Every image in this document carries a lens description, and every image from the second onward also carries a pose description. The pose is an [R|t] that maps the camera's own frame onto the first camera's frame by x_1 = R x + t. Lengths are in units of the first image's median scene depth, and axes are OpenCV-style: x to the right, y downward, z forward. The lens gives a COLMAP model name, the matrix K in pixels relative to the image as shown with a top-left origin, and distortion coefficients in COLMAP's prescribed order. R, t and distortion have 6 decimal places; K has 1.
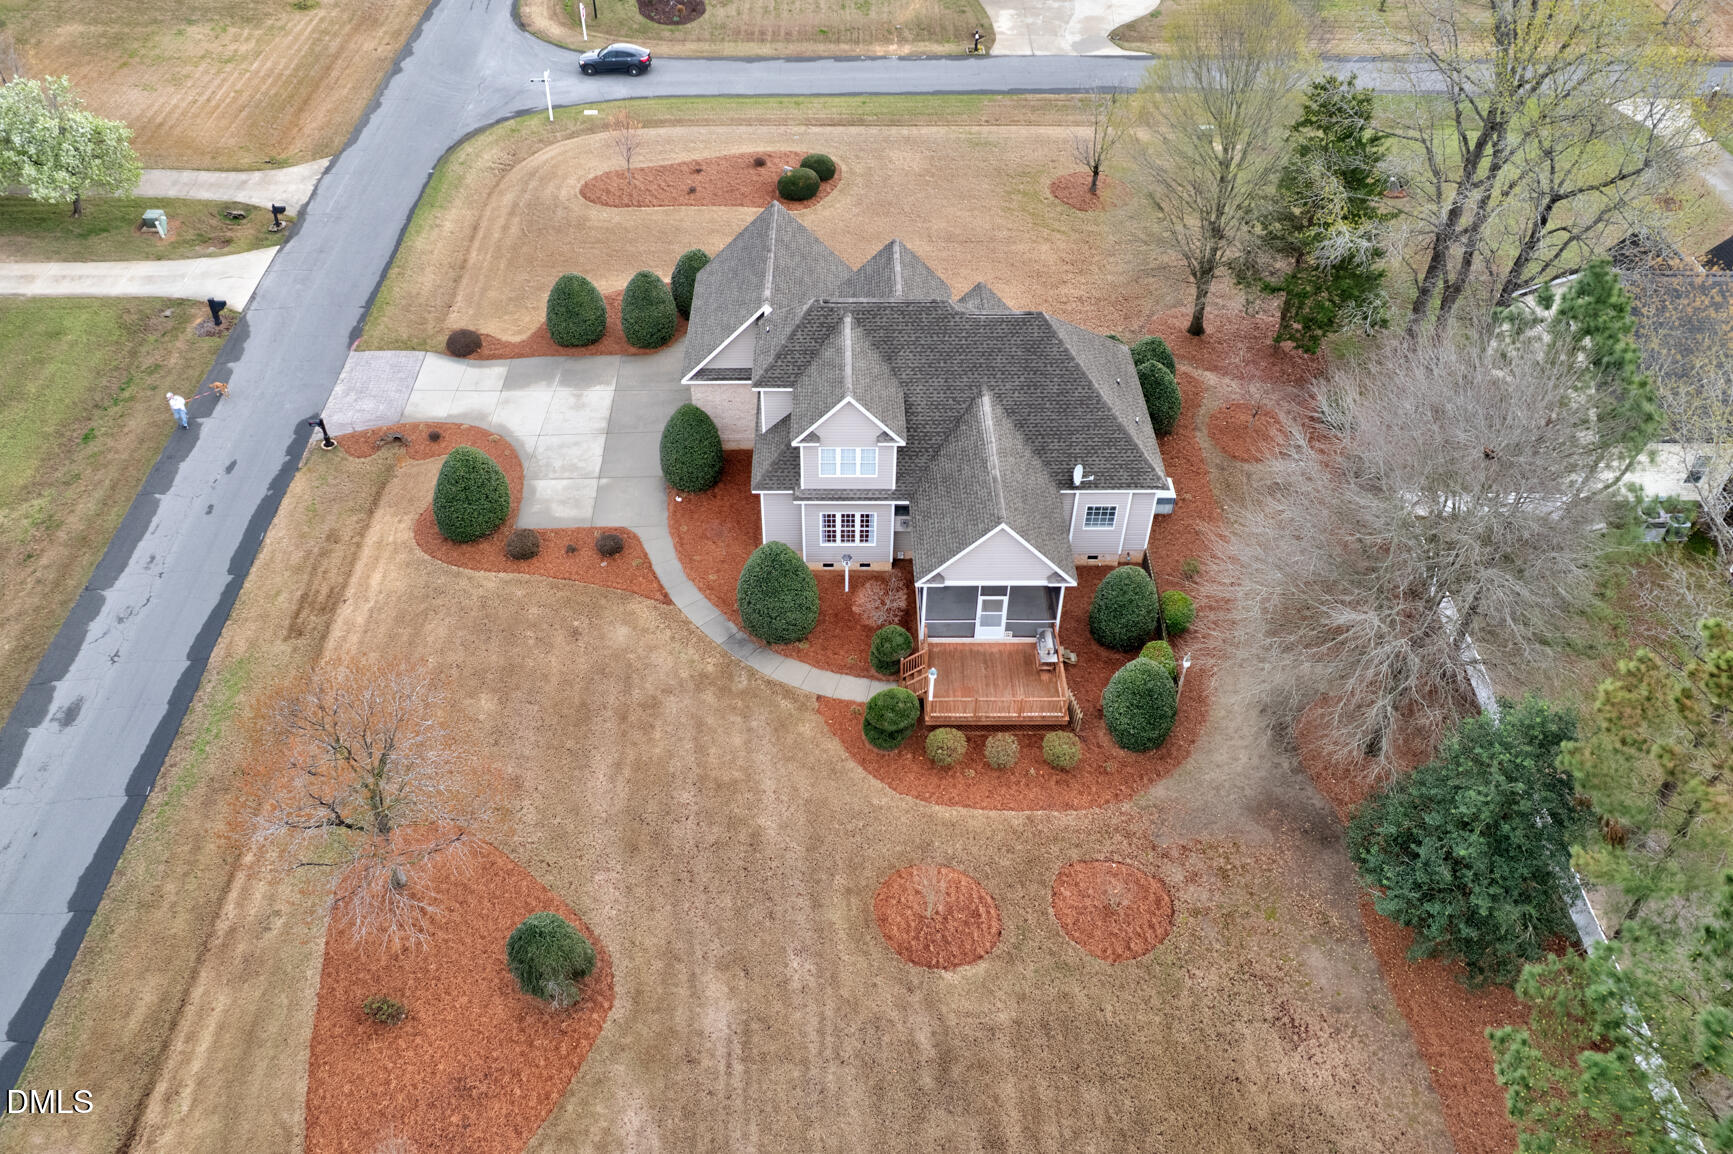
lens RADIAL K [[1311.9, 0, 866.5], [0, 1311.9, 577.0], [0, 0, 1]] dist [-0.077131, 0.062011]
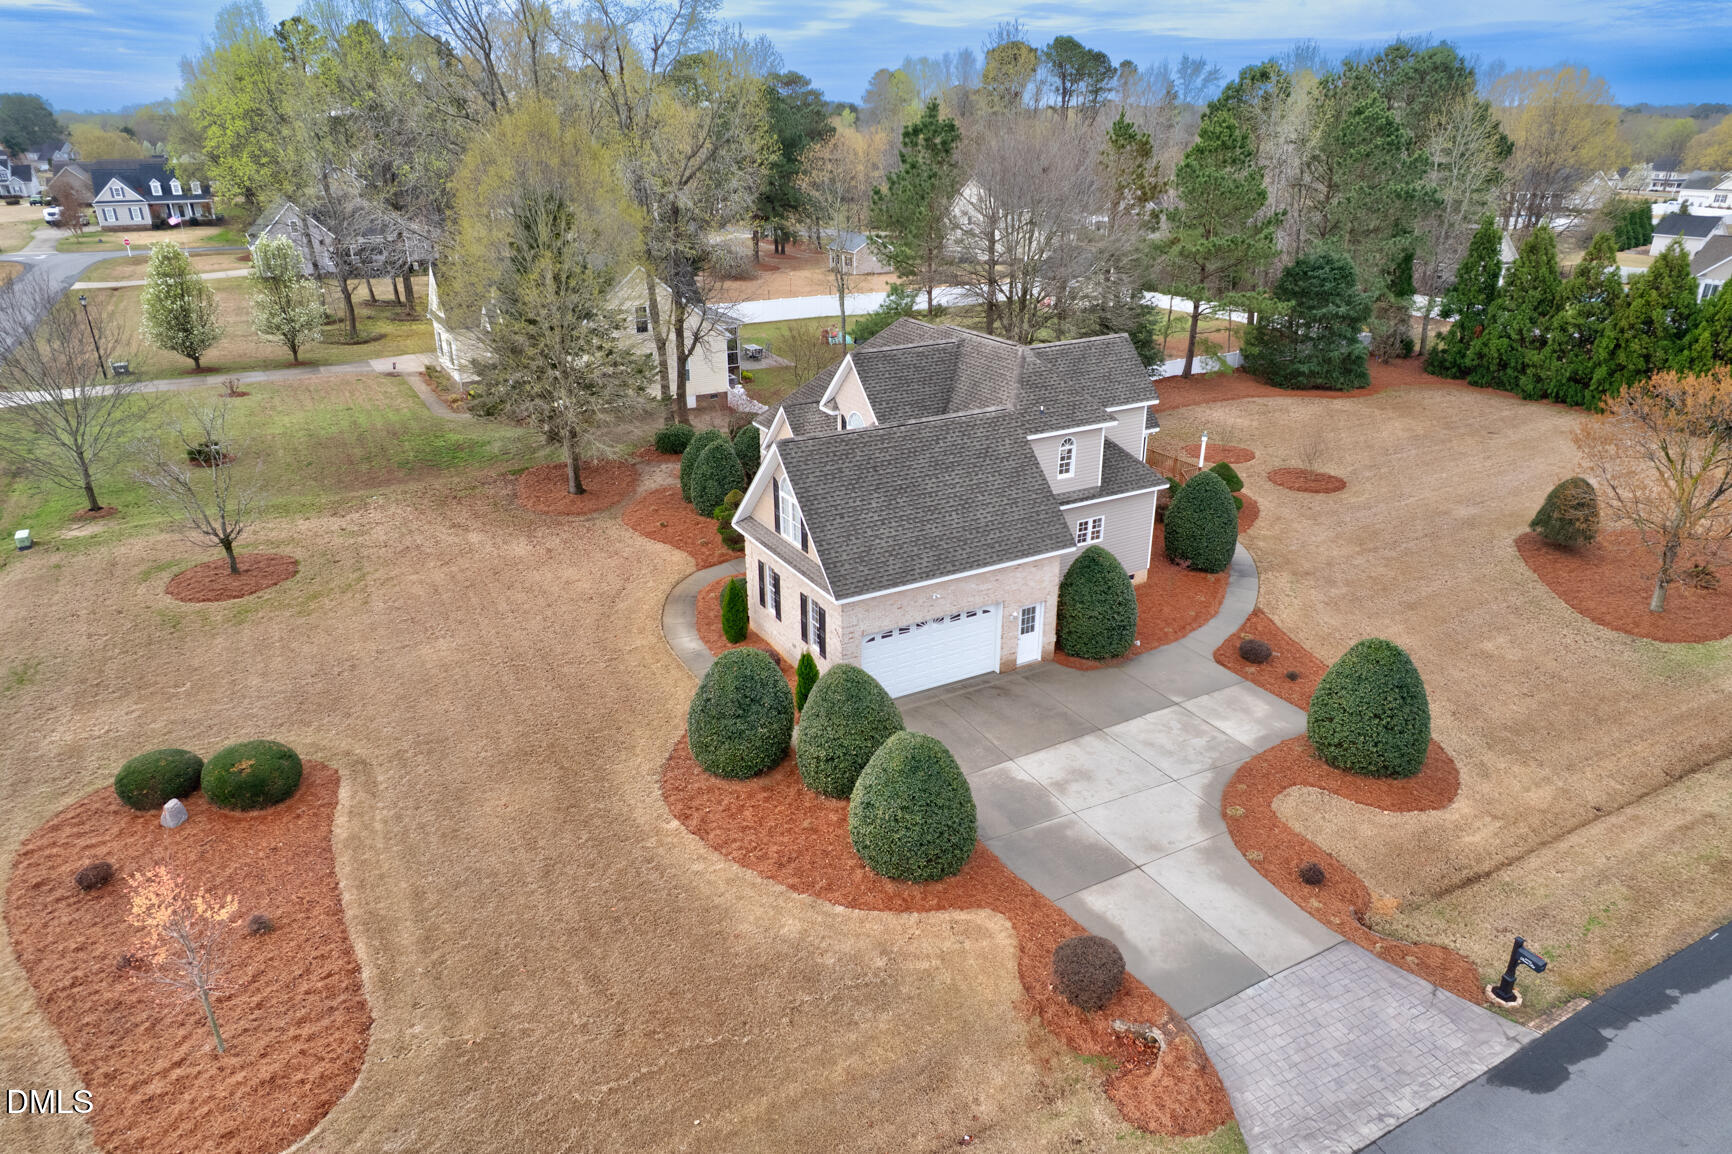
lens RADIAL K [[1109.9, 0, 866.0], [0, 1109.9, 577.0], [0, 0, 1]] dist [-0.078607, 0.068390]
pose [[-0.473770, -0.346586, 0.809580, -0.655565], [0.614080, 0.528915, 0.585794, -0.636597], [-0.631227, 0.774679, -0.037752, 1.197613]]
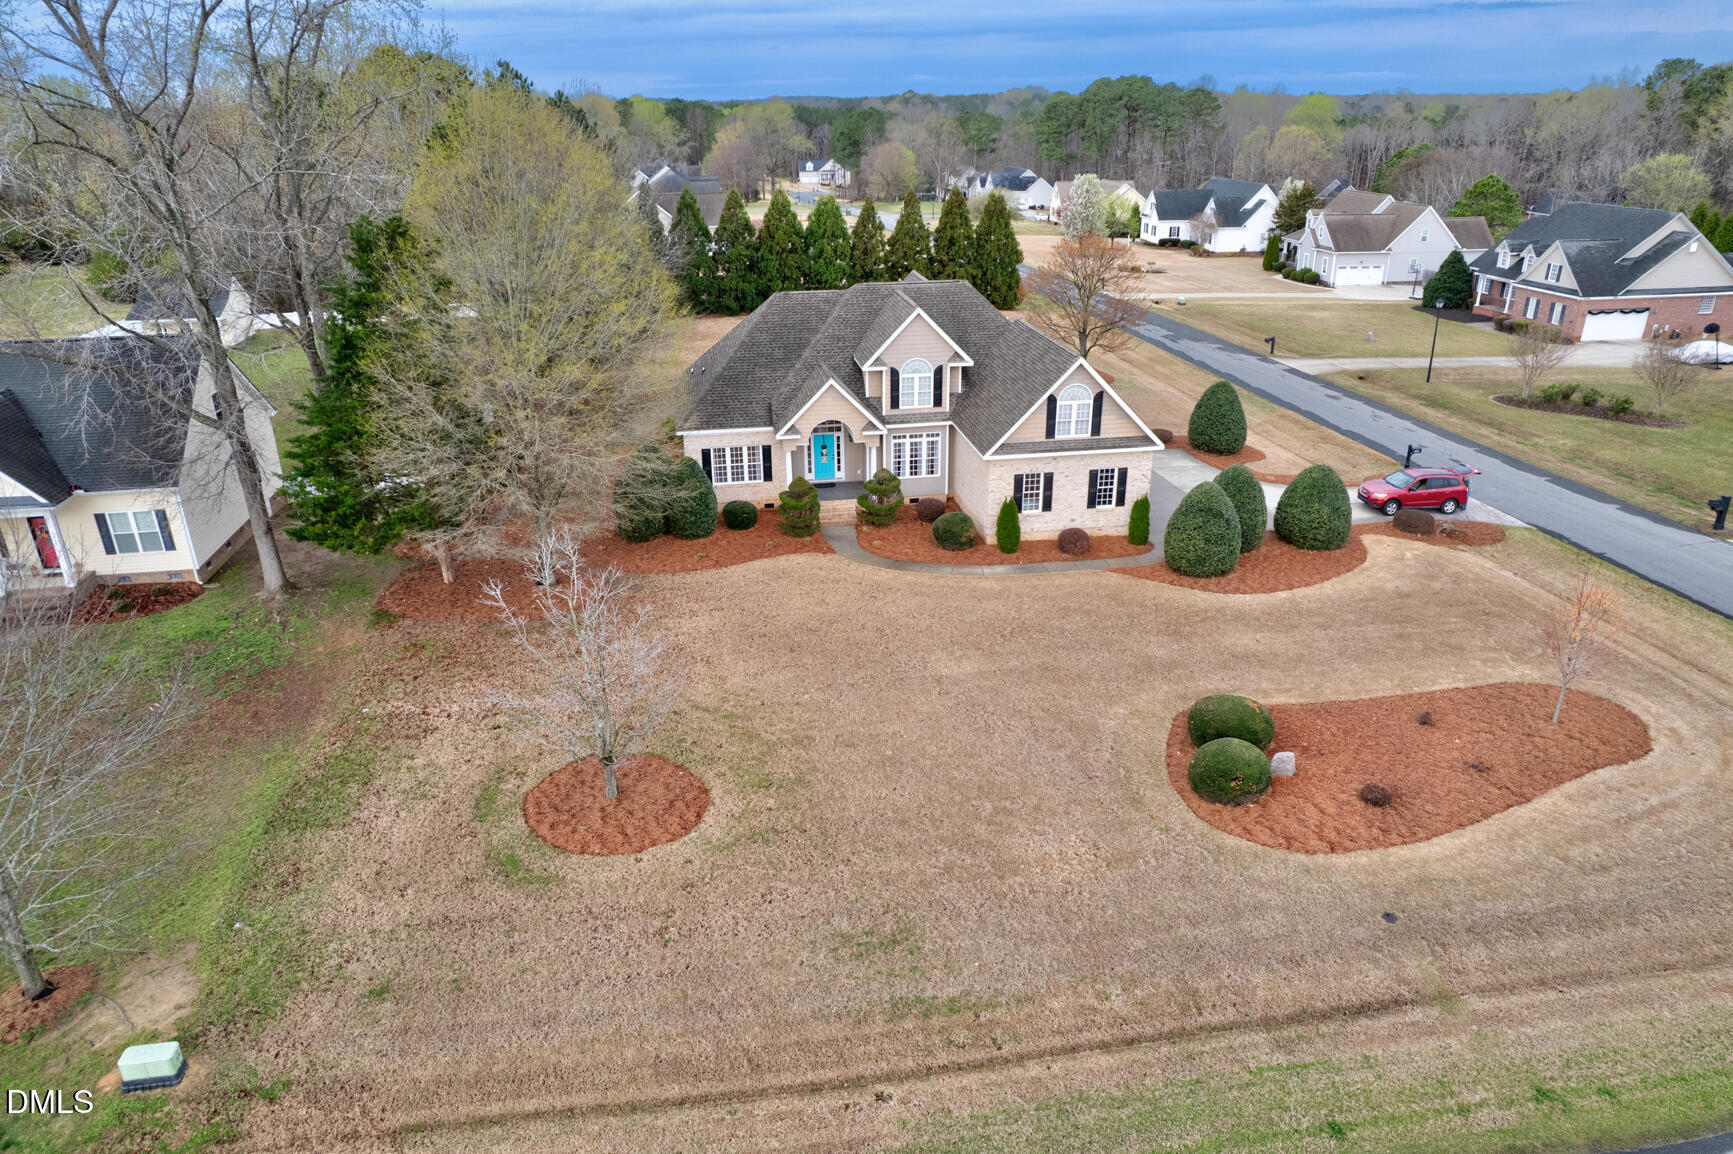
lens RADIAL K [[1110.5, 0, 866.5], [0, 1110.5, 577.0], [0, 0, 1]] dist [-0.078607, 0.068390]
pose [[-0.989645, 0.059497, -0.130624, 0.191354], [-0.097430, 0.389826, 0.915720, -1.009374], [0.105403, 0.918965, -0.379992, 1.592148]]
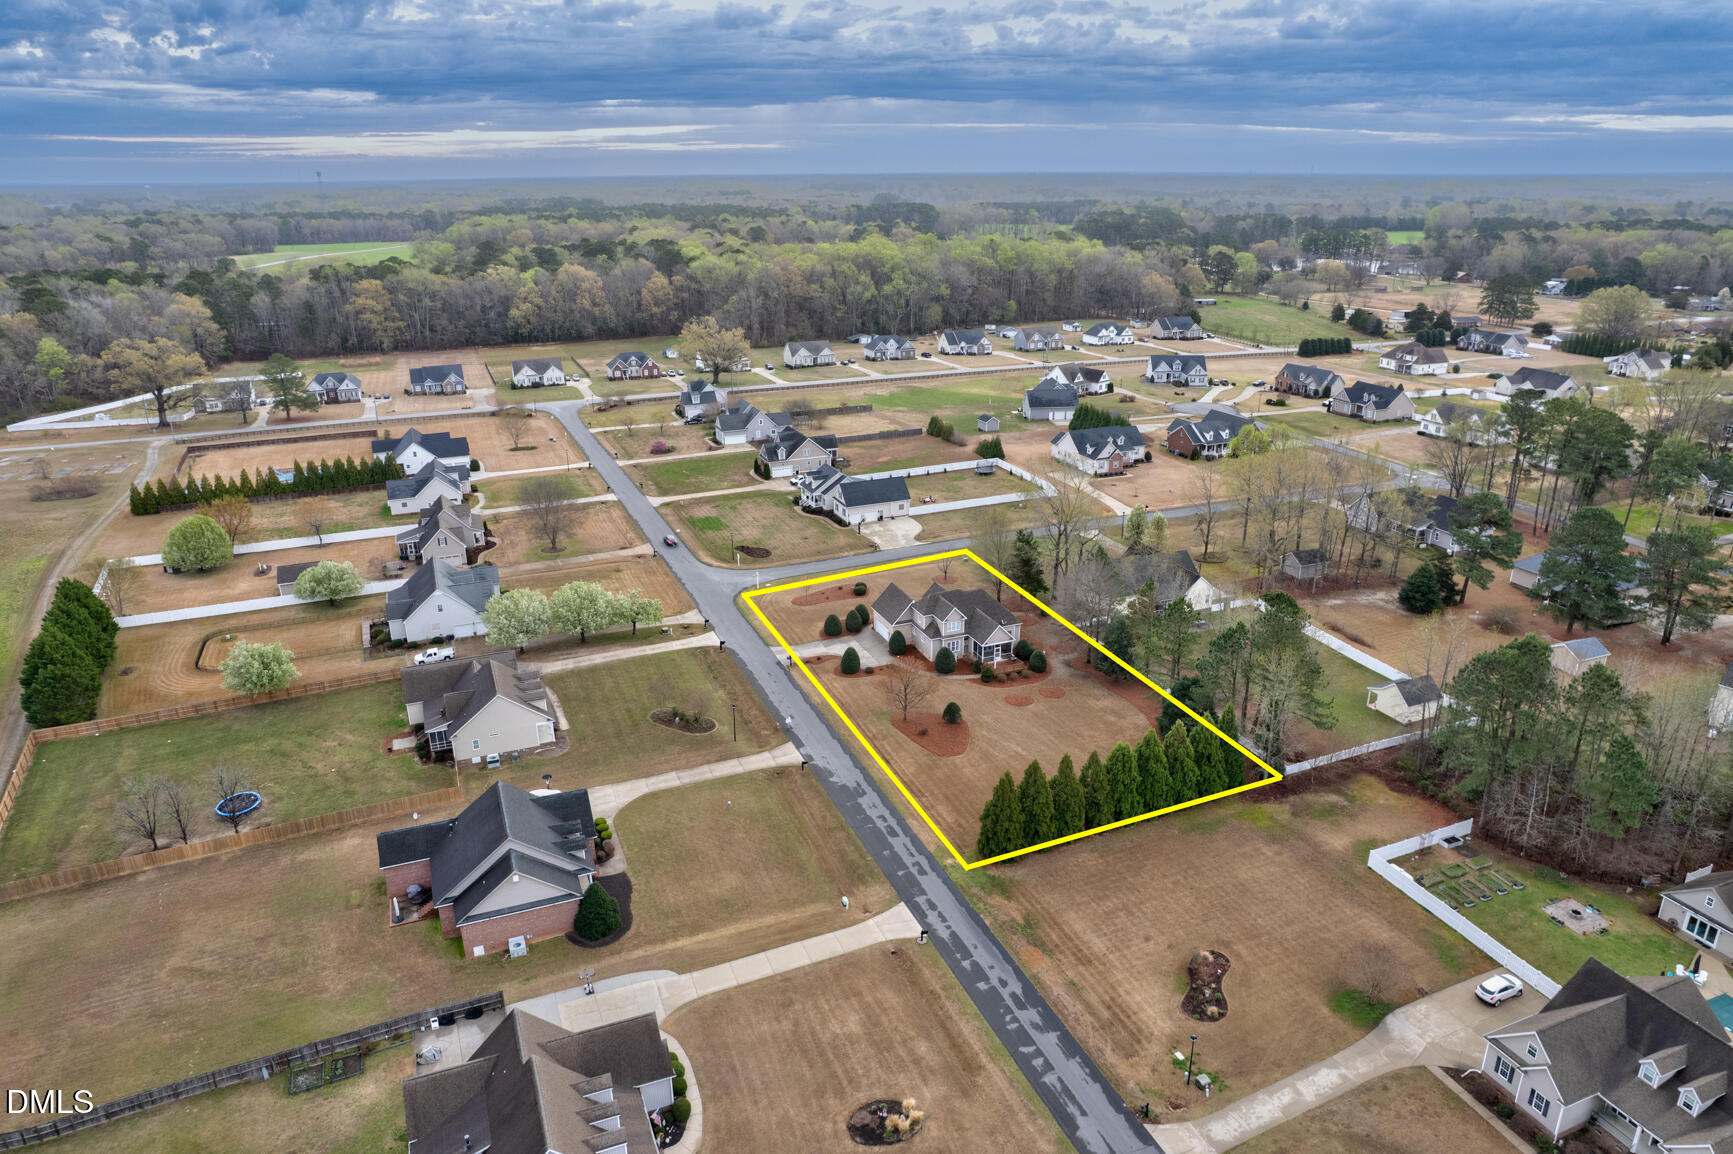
lens RADIAL K [[1110.5, 0, 866.5], [0, 1110.5, 577.0], [0, 0, 1]] dist [-0.078607, 0.068390]
pose [[0.929554, -0.144616, 0.339140, -1.358783], [0.267896, 0.896914, -0.351819, 0.879194], [-0.253301, 0.417888, 0.872472, -1.932099]]
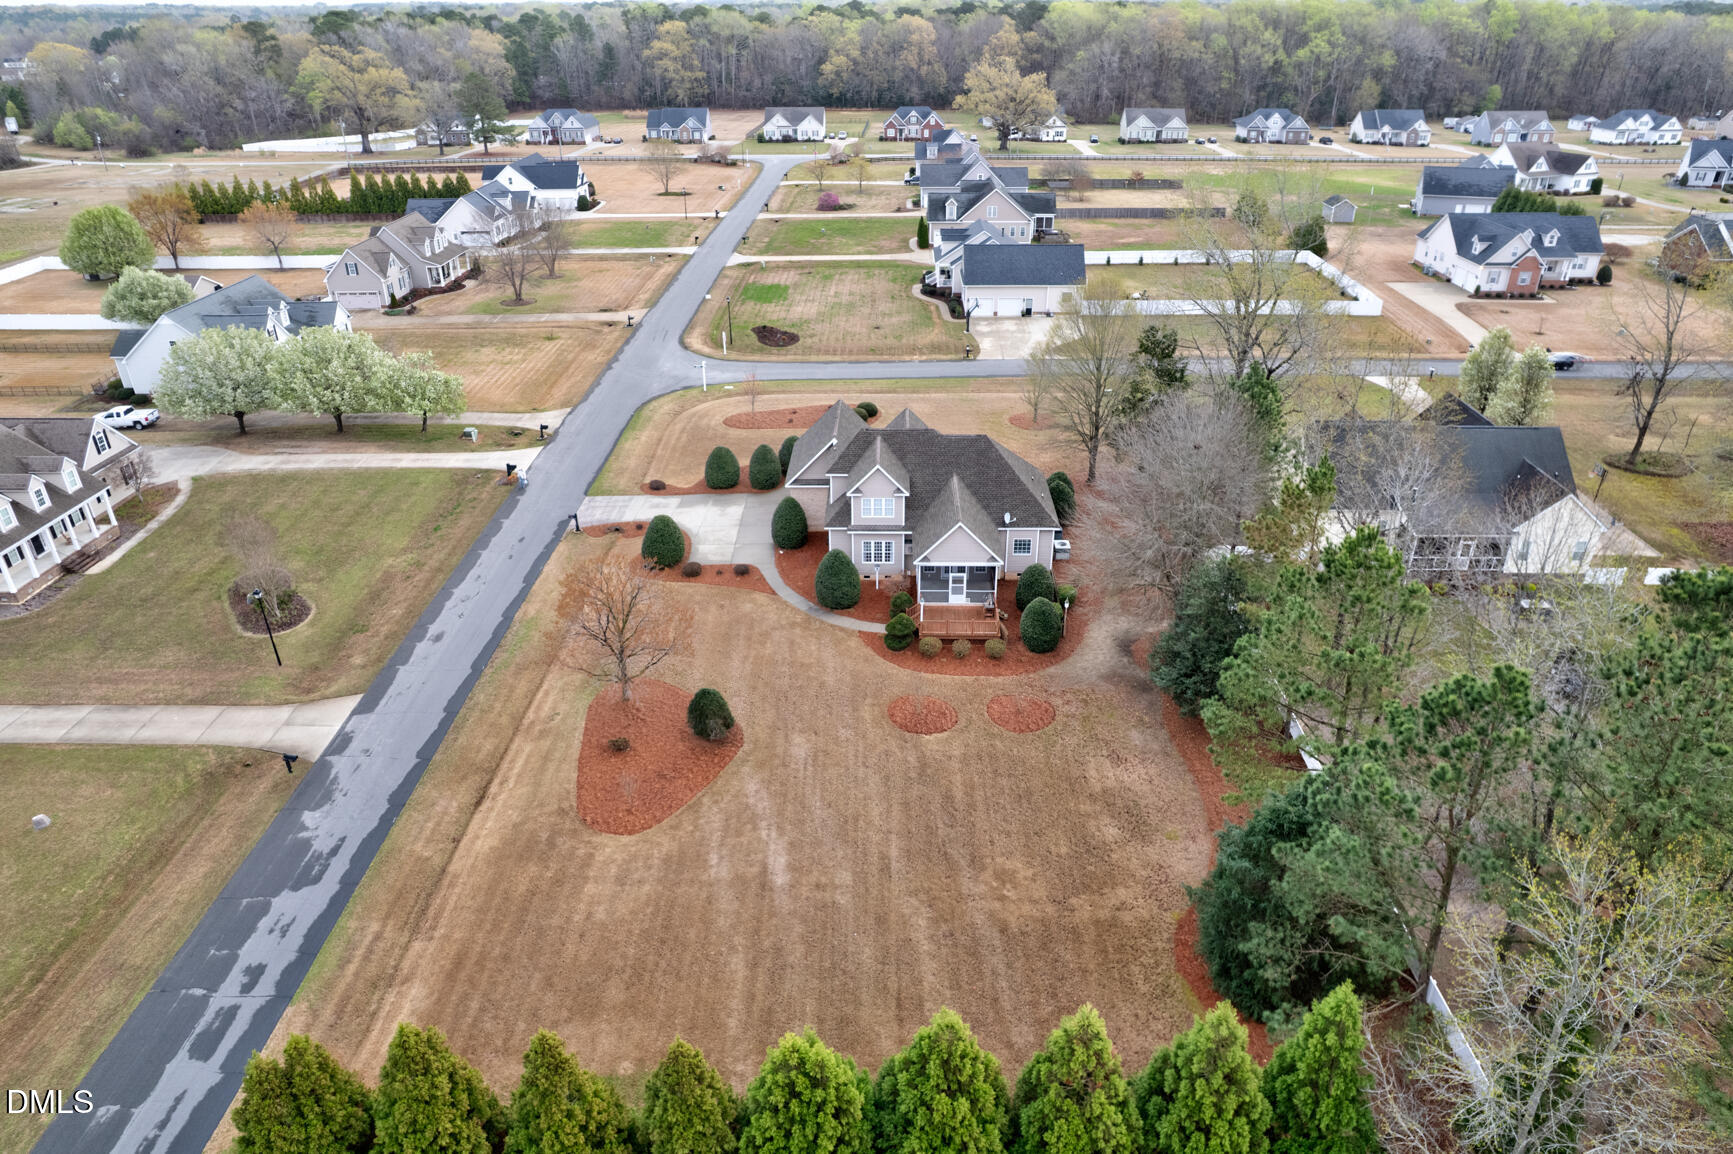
lens RADIAL K [[1110.5, 0, 866.5], [0, 1110.5, 577.0], [0, 0, 1]] dist [-0.078607, 0.068390]
pose [[0.999004, 0.001537, -0.044597, 0.036814], [-0.013698, 0.961717, -0.273702, 0.403332], [0.042469, 0.274040, 0.960780, -0.425724]]
